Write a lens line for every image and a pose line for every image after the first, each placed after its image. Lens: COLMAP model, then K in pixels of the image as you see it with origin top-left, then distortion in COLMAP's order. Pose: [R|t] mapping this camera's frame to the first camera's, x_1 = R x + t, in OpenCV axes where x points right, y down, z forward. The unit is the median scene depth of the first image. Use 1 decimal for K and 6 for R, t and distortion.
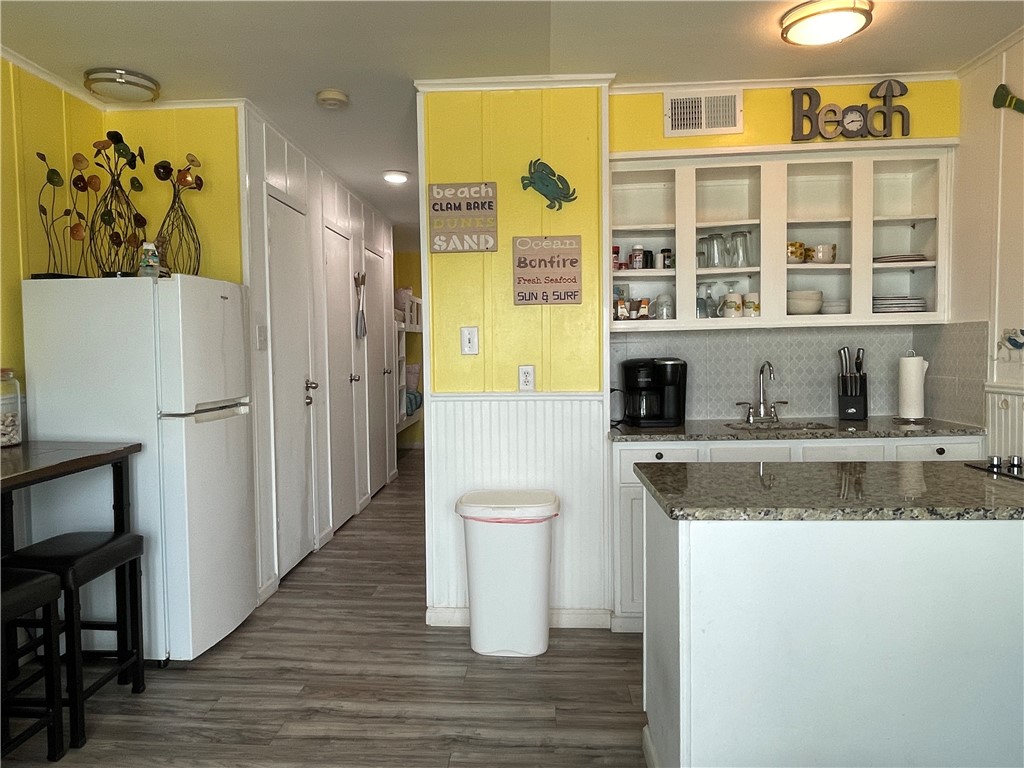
lens RADIAL K [[720.7, 0, 497.9], [0, 720.7, 390.8], [0, 0, 1]] dist [0.012958, -0.029019]
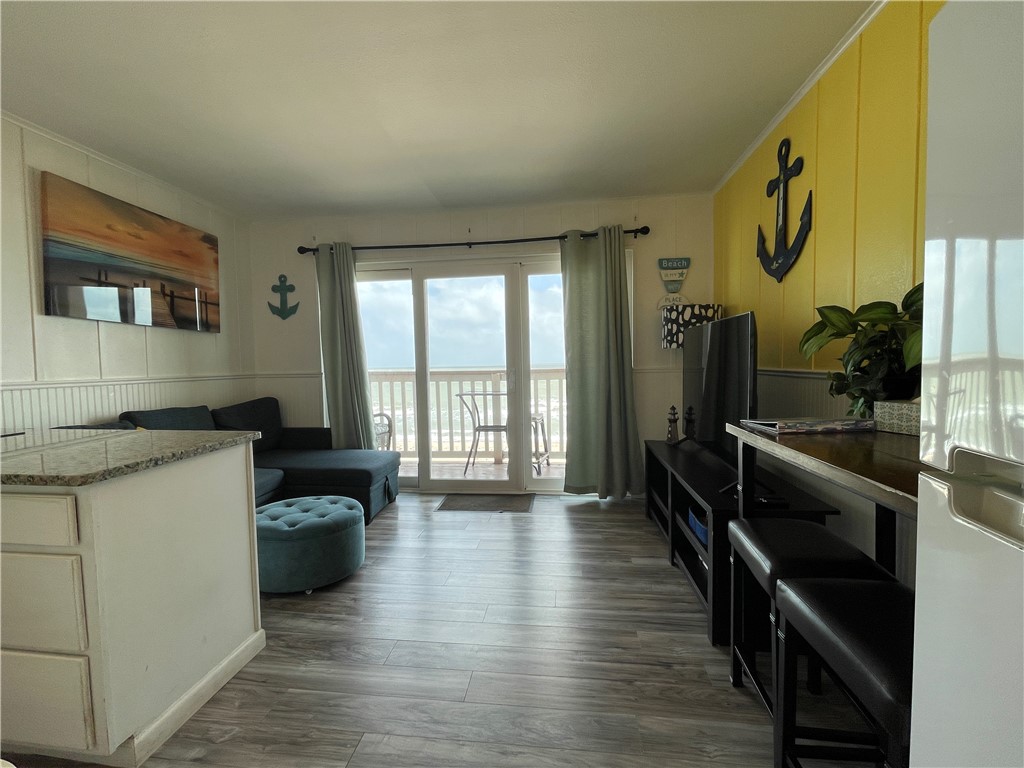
lens RADIAL K [[461.6, 0, 504.7], [0, 461.6, 384.2], [0, 0, 1]] dist [-0.006038, 0.004066]
pose [[-0.996959, 0.024767, 0.073890, -0.230380], [0.032475, 0.993941, 0.105012, -0.027622], [-0.070841, 0.107092, -0.991722, 1.069429]]
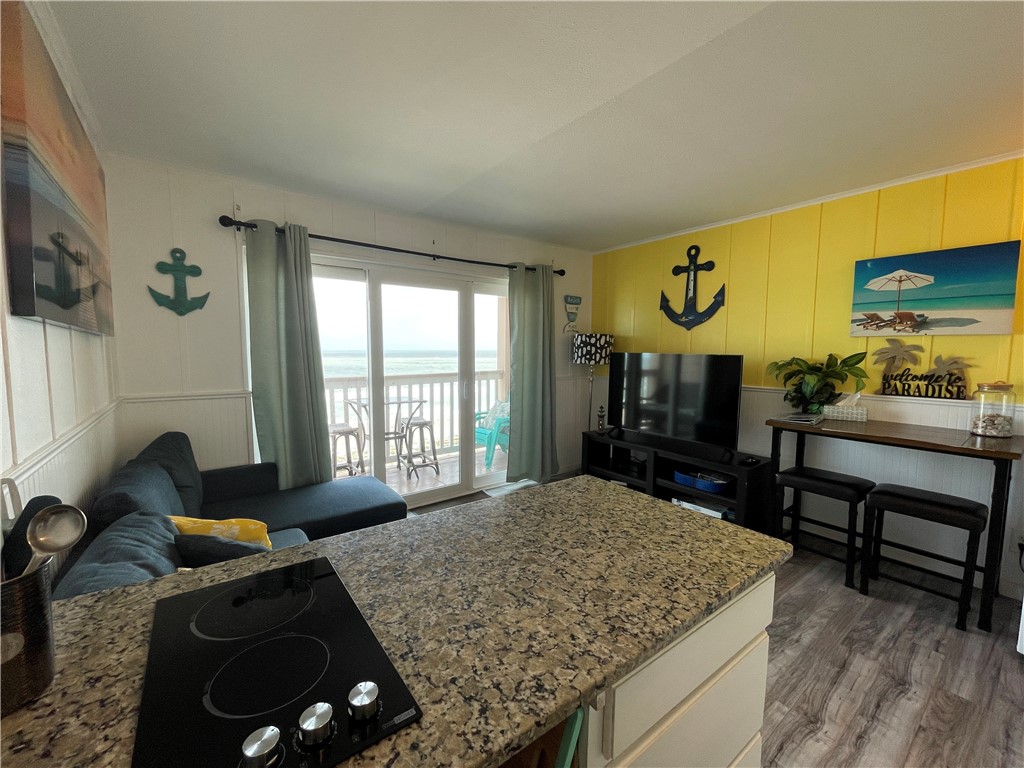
lens RADIAL K [[416.3, 0, 506.2], [0, 416.3, 384.9], [0, 0, 1]] dist [-0.002316, 0.000891]
pose [[-0.764780, 0.060774, -0.641419, 0.520333], [-0.035311, 0.990091, 0.135912, -0.090689], [0.643323, 0.126592, -0.755056, 0.821838]]
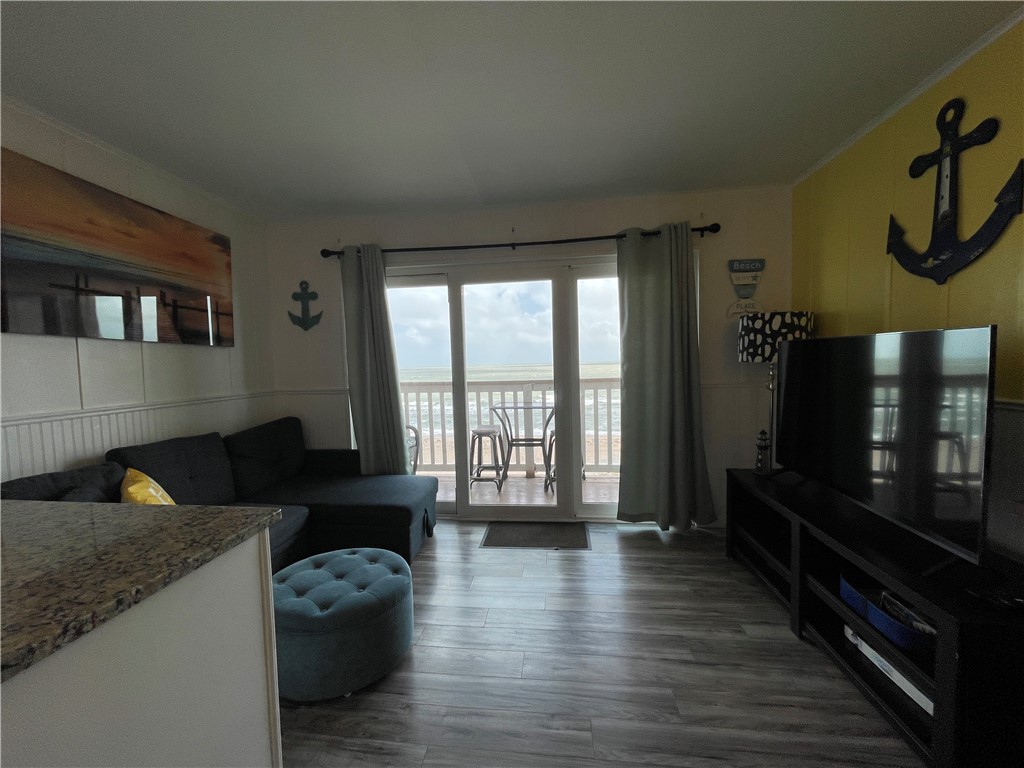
lens RADIAL K [[416.3, 0, 506.5], [0, 416.3, 384.8], [0, 0, 1]] dist [-0.002316, 0.000891]
pose [[-0.997335, 0.032087, 0.065521, -0.095084], [0.039334, 0.992873, 0.112500, -0.053806], [-0.061444, 0.114777, -0.991489, 0.844727]]
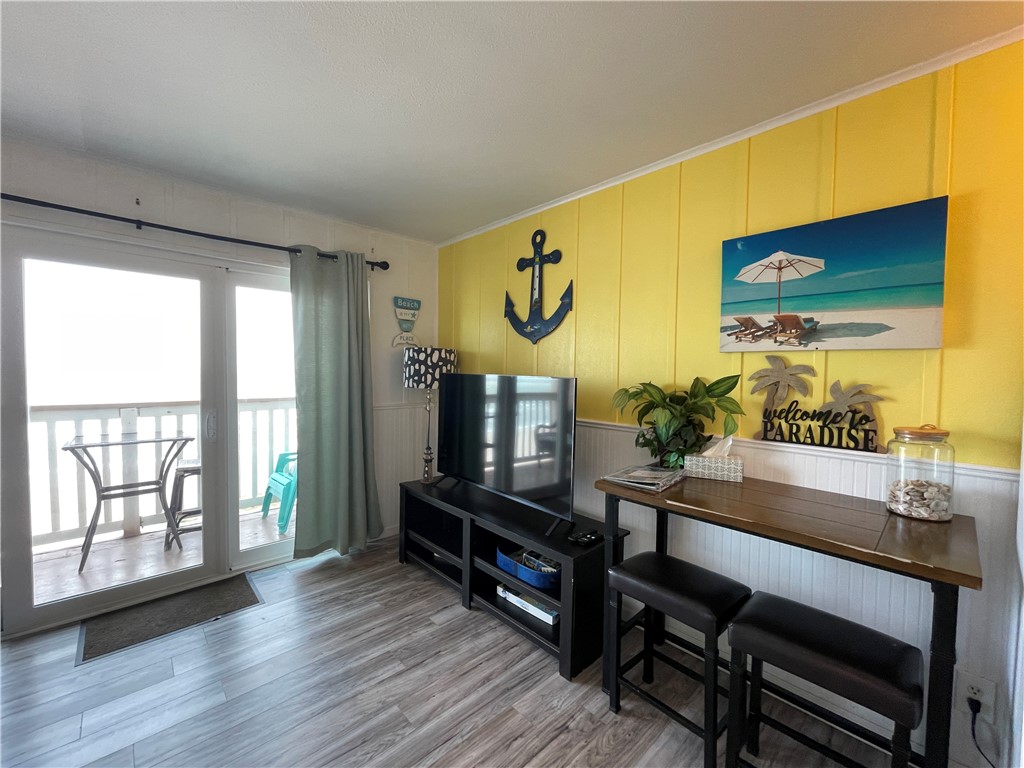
lens RADIAL K [[416.3, 0, 506.8], [0, 416.3, 385.2], [0, 0, 1]] dist [-0.002316, 0.000891]
pose [[-0.689929, 0.022410, -0.723530, 0.029119], [-0.052483, 0.995342, 0.080874, -0.083163], [0.721972, 0.093770, -0.685539, 0.805188]]
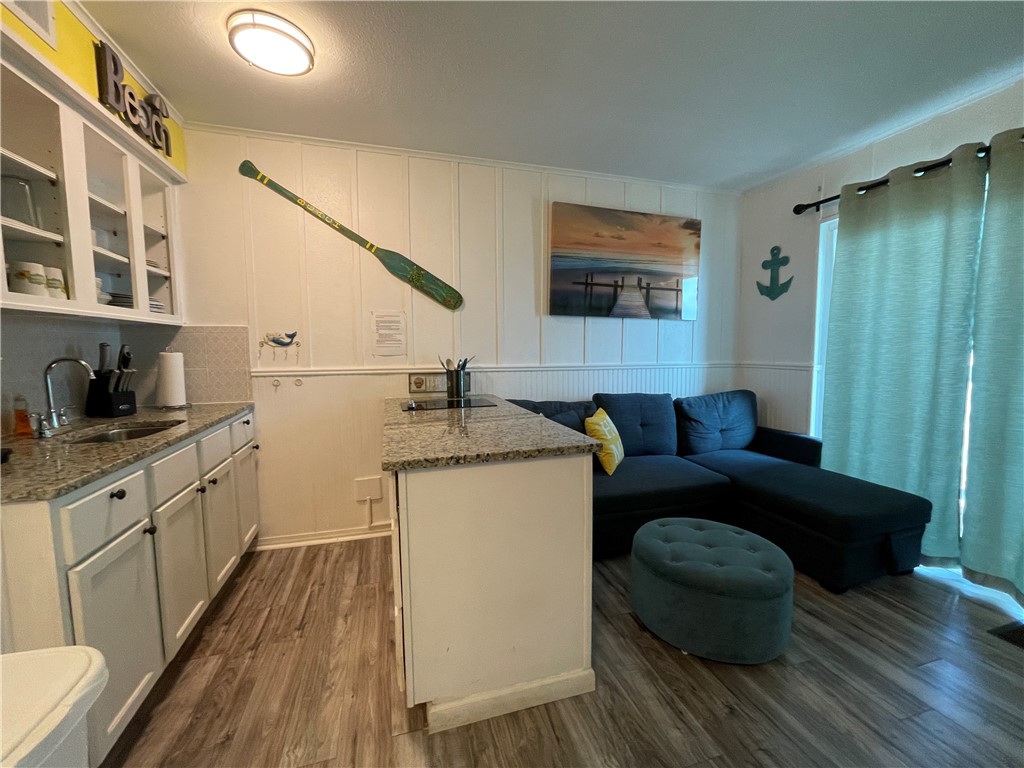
lens RADIAL K [[416.3, 0, 506.2], [0, 416.3, 384.8], [0, 0, 1]] dist [-0.002316, 0.000891]
pose [[-0.337186, -0.063880, 0.939268, -0.246760], [0.064485, 0.993785, 0.090737, -0.022647], [-0.939227, 0.091164, -0.330972, 0.748528]]
